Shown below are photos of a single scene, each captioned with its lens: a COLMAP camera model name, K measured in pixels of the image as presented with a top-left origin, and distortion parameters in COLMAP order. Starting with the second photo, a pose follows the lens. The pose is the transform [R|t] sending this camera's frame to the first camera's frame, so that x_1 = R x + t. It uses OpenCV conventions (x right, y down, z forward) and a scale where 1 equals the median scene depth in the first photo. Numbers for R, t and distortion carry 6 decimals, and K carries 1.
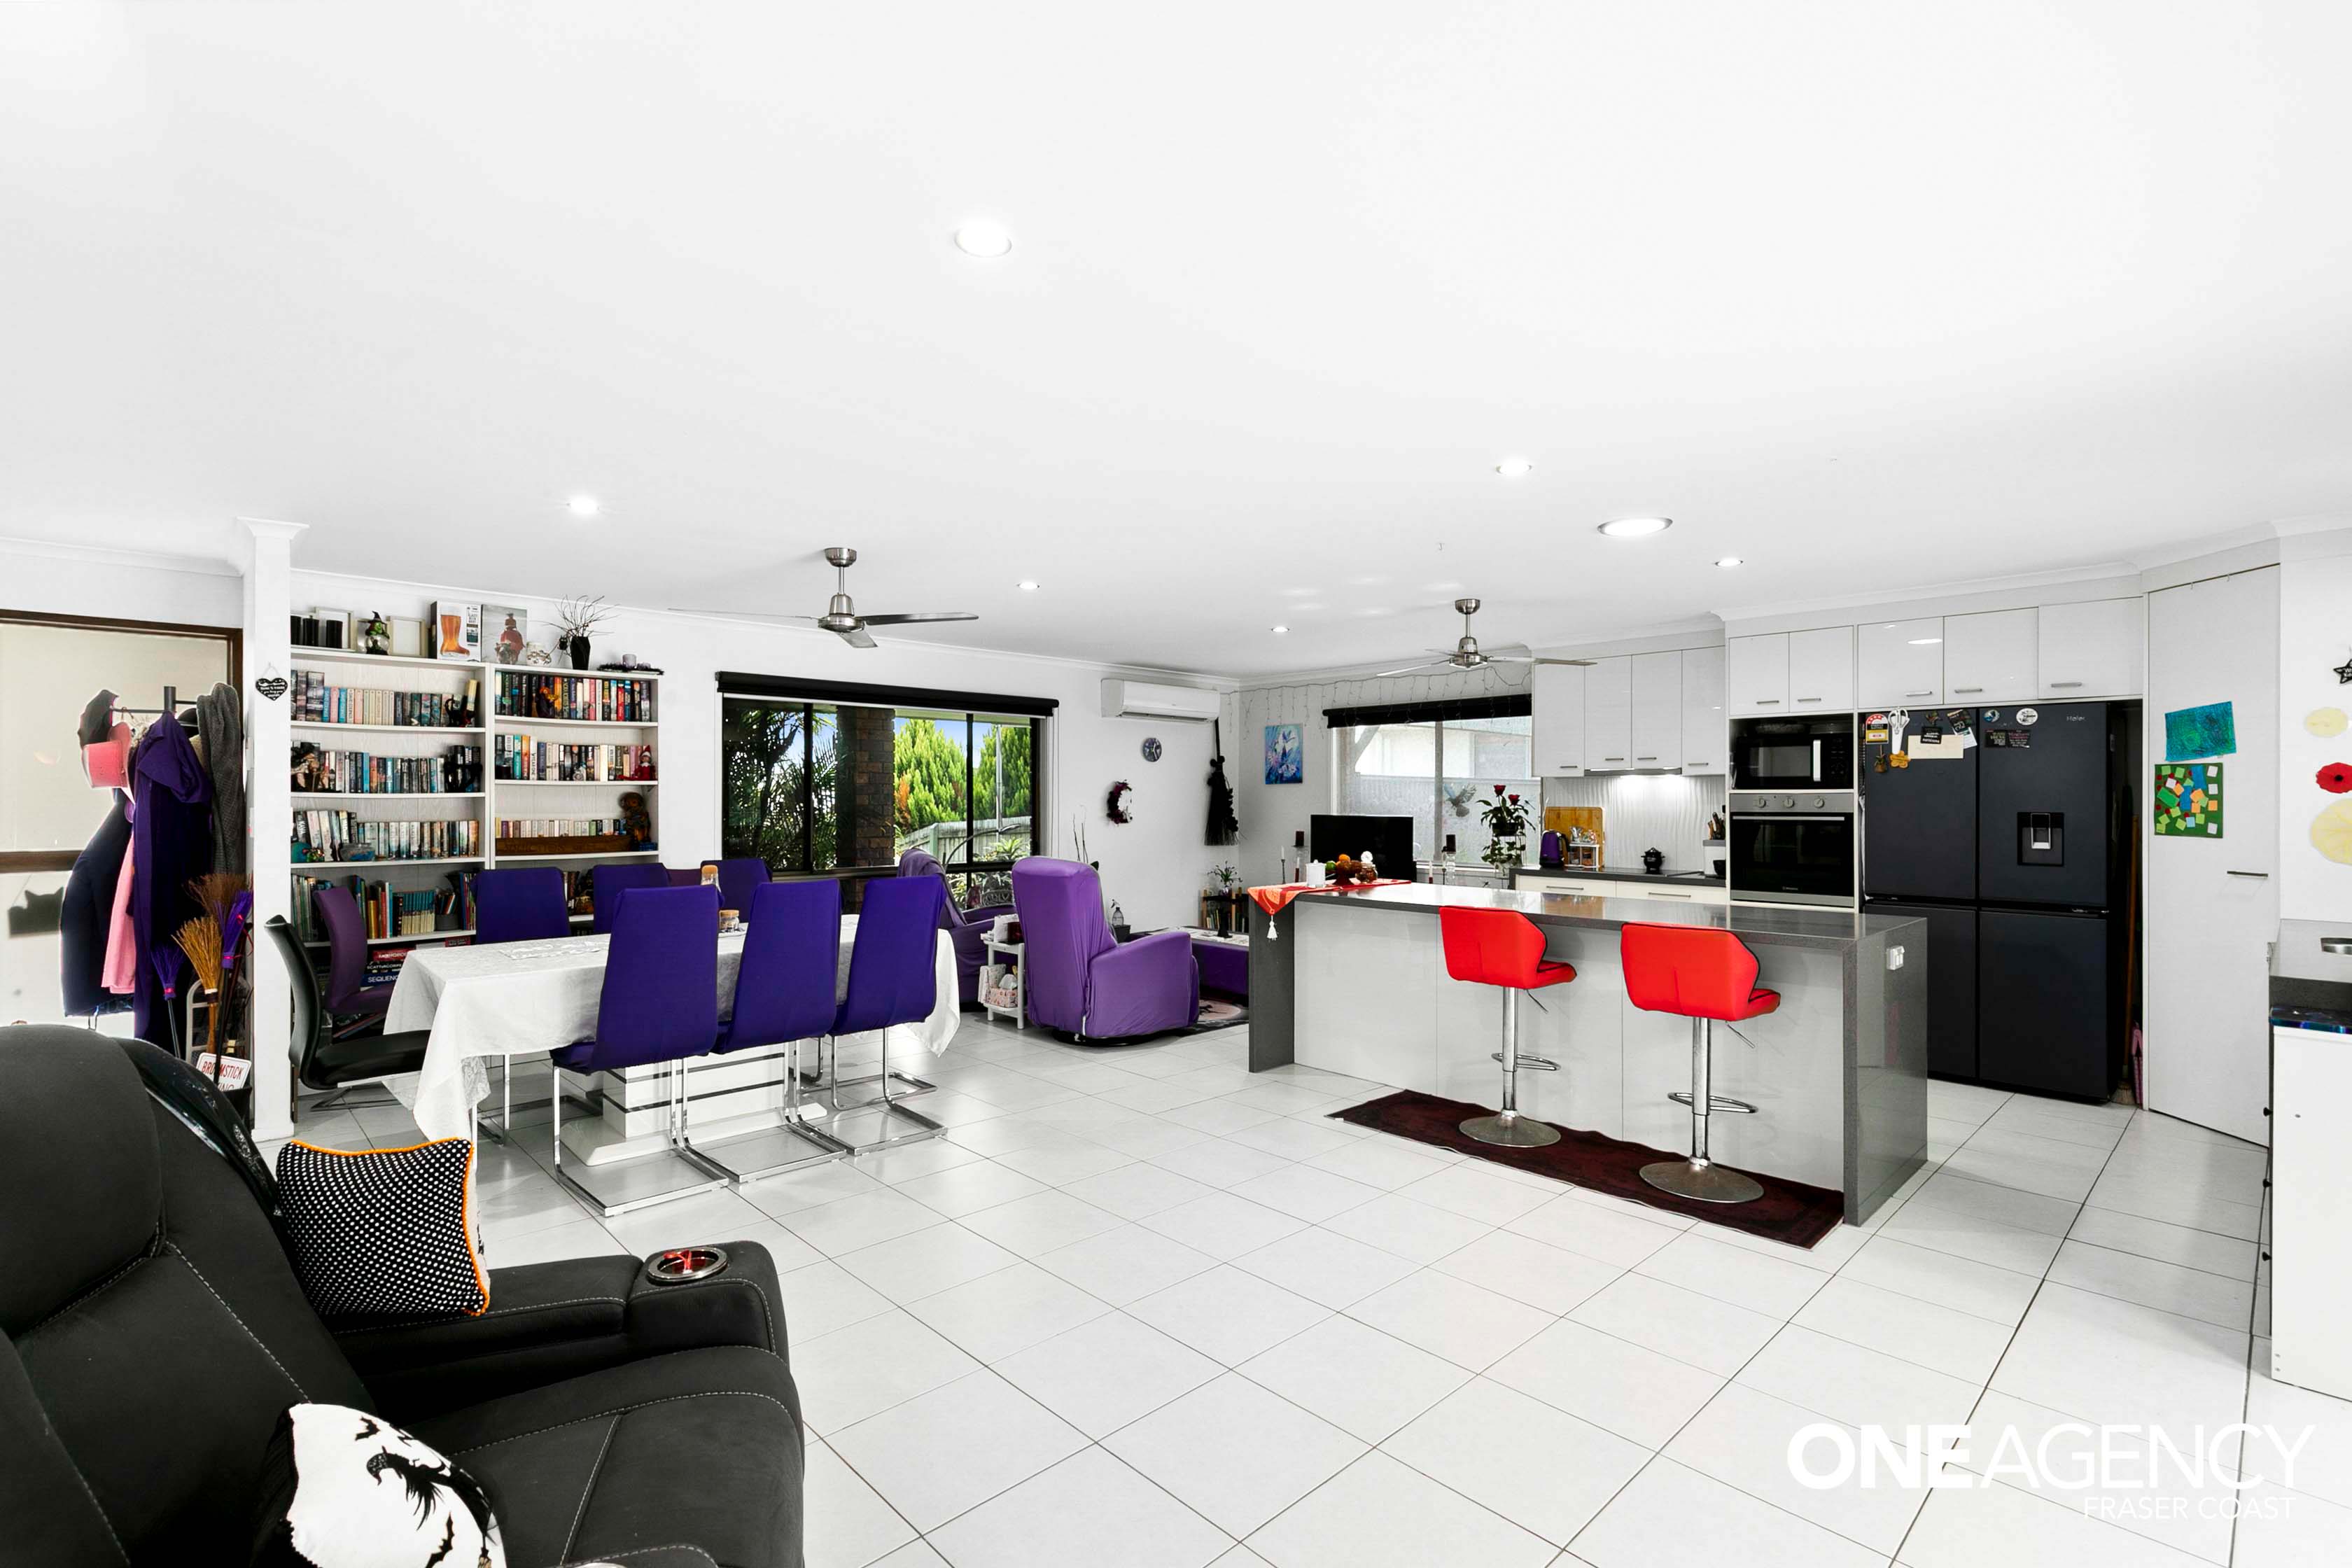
lens RADIAL K [[1059.6, 0, 1177.4], [0, 1059.6, 792.5], [0, 0, 1]] dist [0.009401, -0.001799]
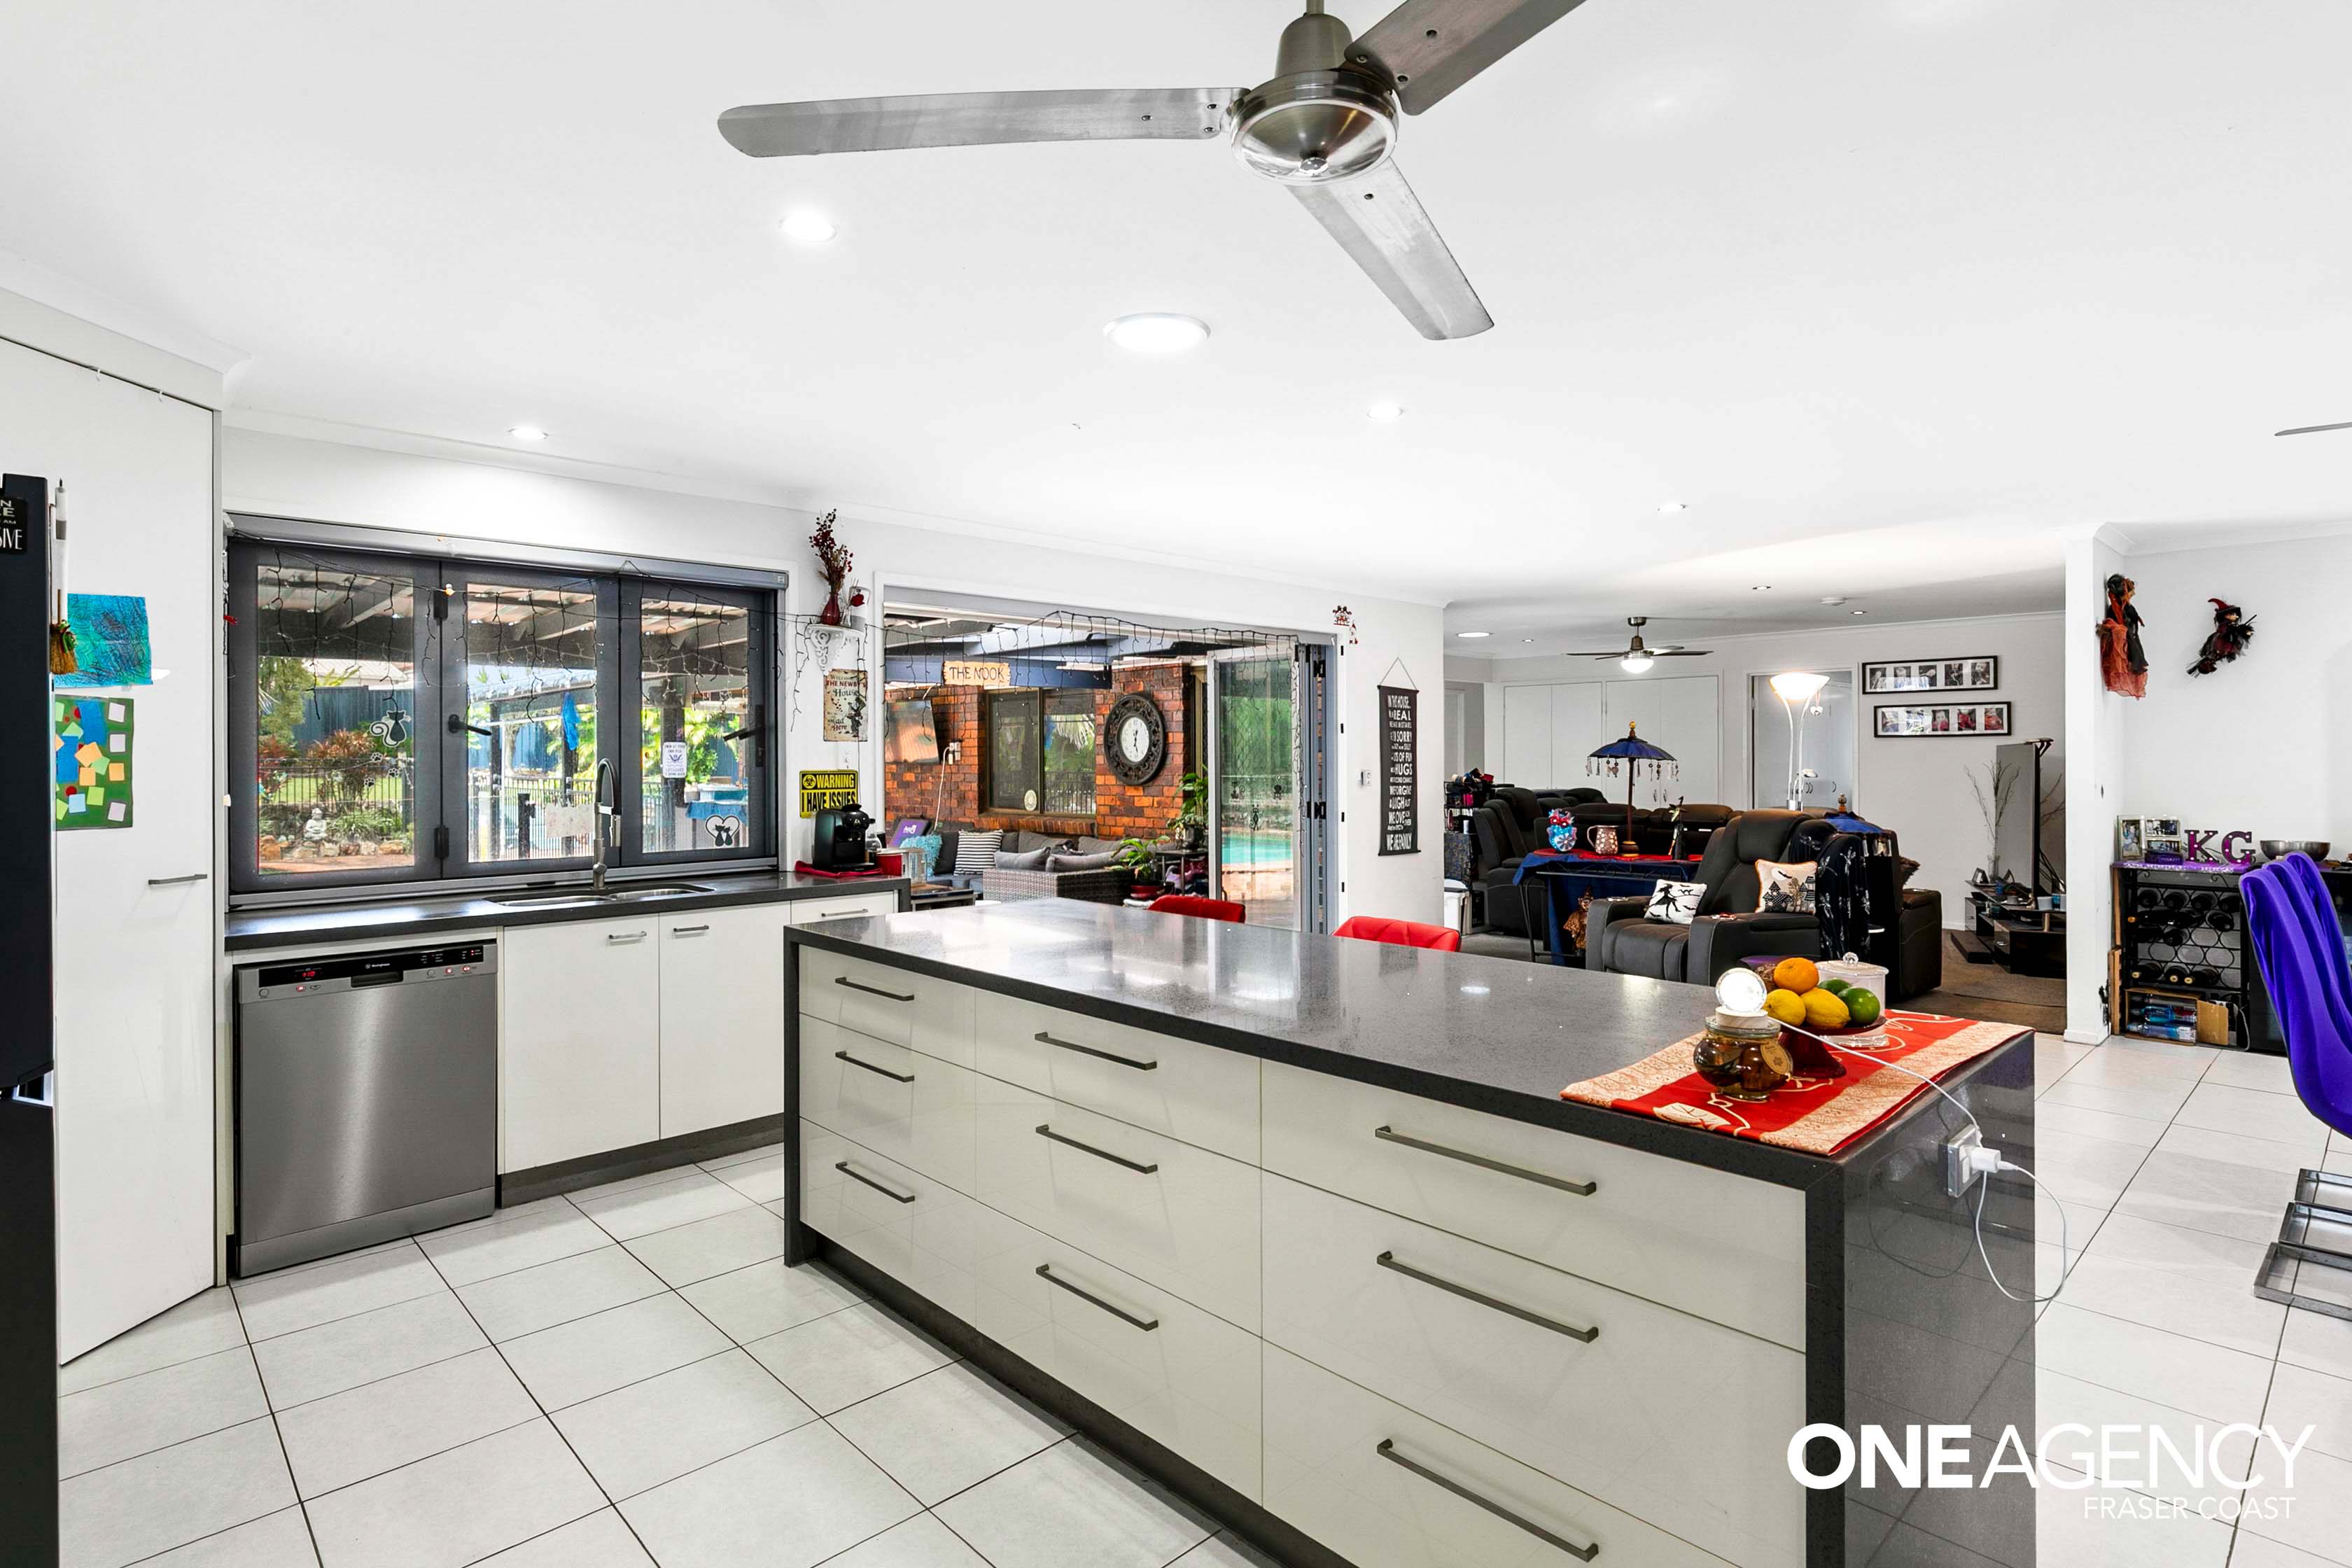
lens RADIAL K [[1175.7, 0, 1165.7], [0, 1175.7, 762.1], [0, 0, 1]] dist [-0.004974, -0.000330]
pose [[-0.999953, 0.000919, 0.009701, 0.303625], [0.000893, 0.999996, -0.002692, 0.006832], [-0.009704, -0.002683, -0.999949, 1.231193]]
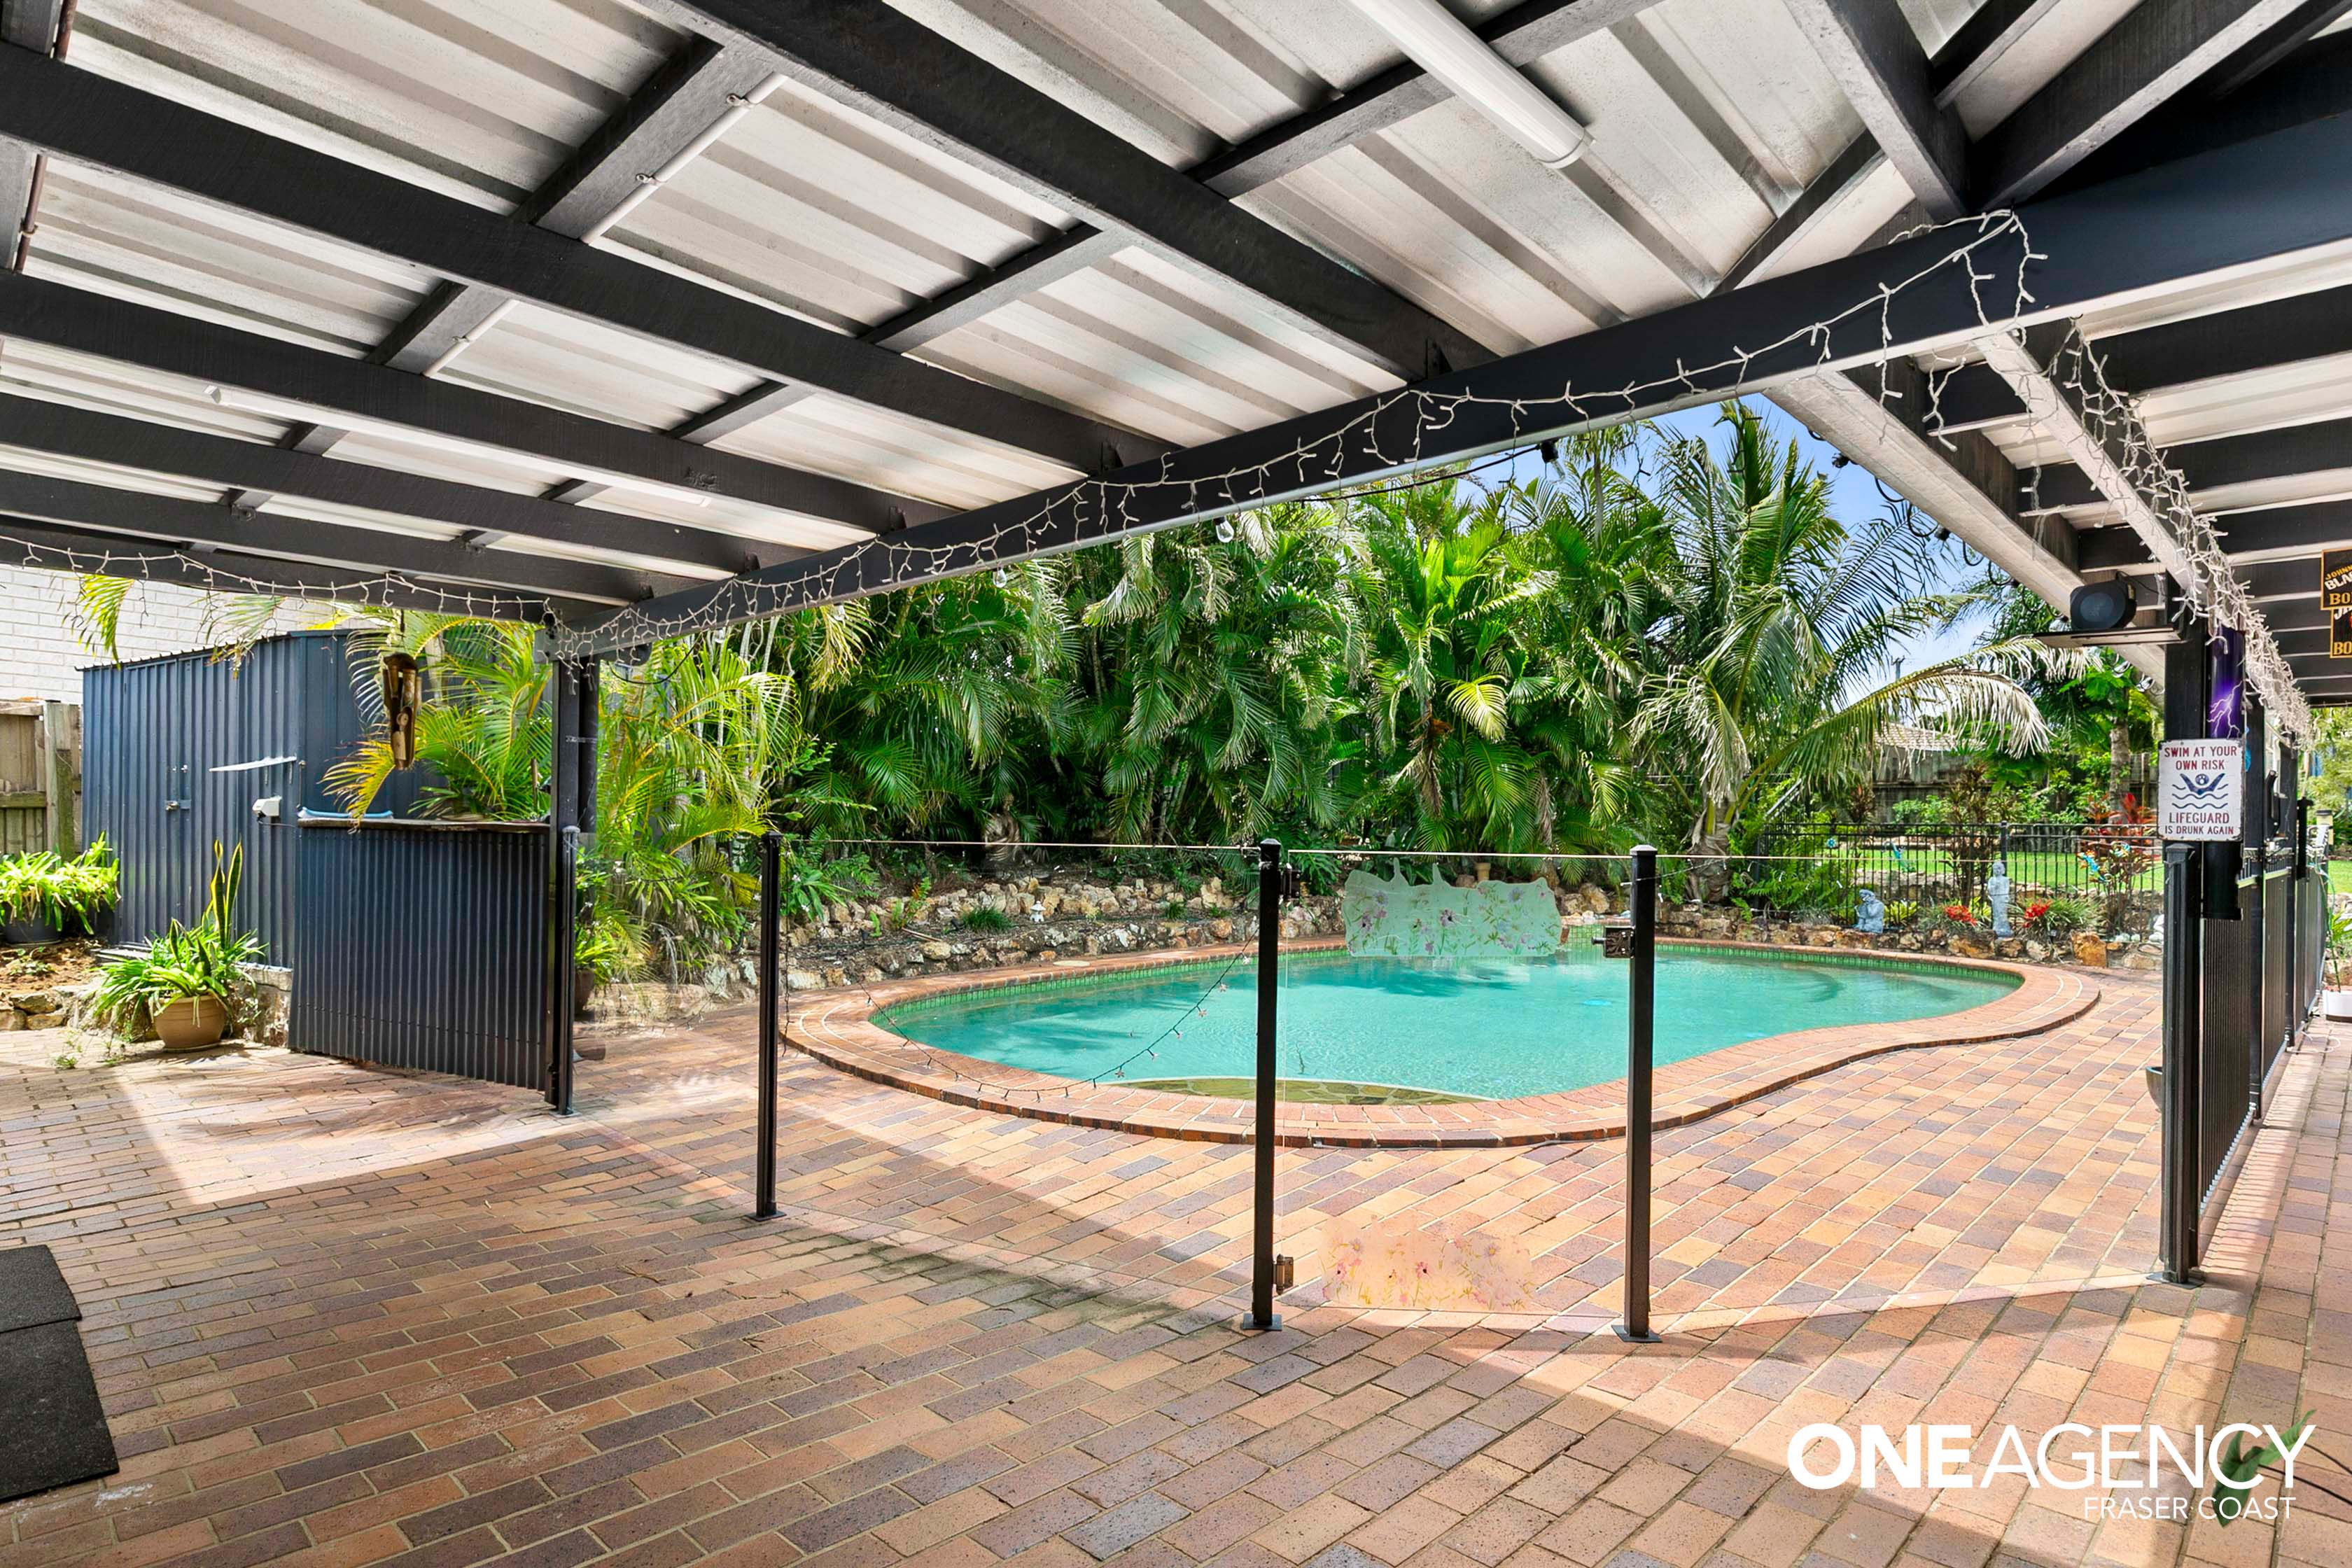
lens RADIAL K [[1238.2, 0, 1181.8], [0, 1238.2, 785.5], [0, 0, 1]] dist [-0.005626, -0.000630]
pose [[-0.039228, 0.032172, 0.998712, 0.436109], [-0.021380, 0.999226, -0.033028, 0.028291], [-0.999002, -0.022649, -0.038510, 0.046665]]
